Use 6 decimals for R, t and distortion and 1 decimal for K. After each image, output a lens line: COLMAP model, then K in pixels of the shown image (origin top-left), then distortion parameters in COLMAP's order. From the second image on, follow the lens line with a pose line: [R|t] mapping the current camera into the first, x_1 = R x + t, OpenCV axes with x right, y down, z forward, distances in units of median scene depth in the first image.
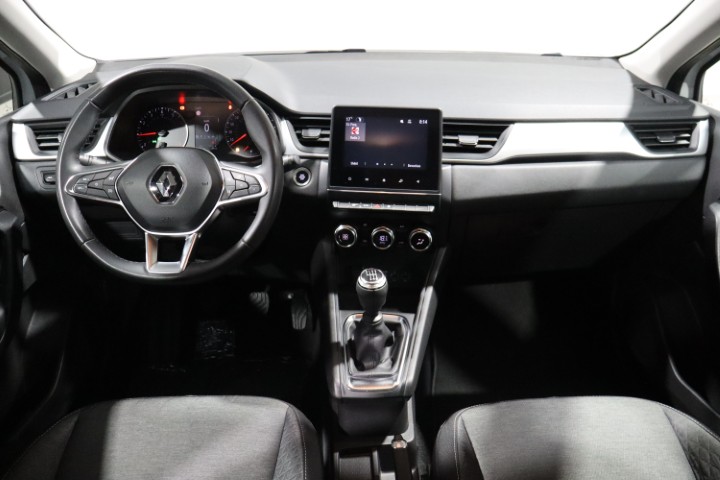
lens RADIAL K [[613.6, 0, 360.0], [0, 613.6, 240.0], [0, 0, 1]] dist [0.012218, -0.000911]
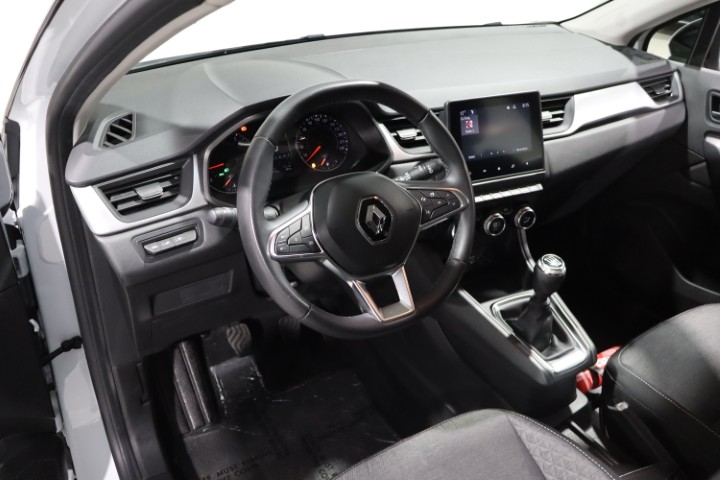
lens RADIAL K [[613.6, 0, 360.0], [0, 613.6, 240.0], [0, 0, 1]] dist [0.012218, -0.000911]
pose [[0.858931, -0.239986, 0.452377, -0.638672], [0.211506, 0.970775, 0.113410, -0.145668], [-0.466373, -0.001731, 0.884587, 0.215264]]
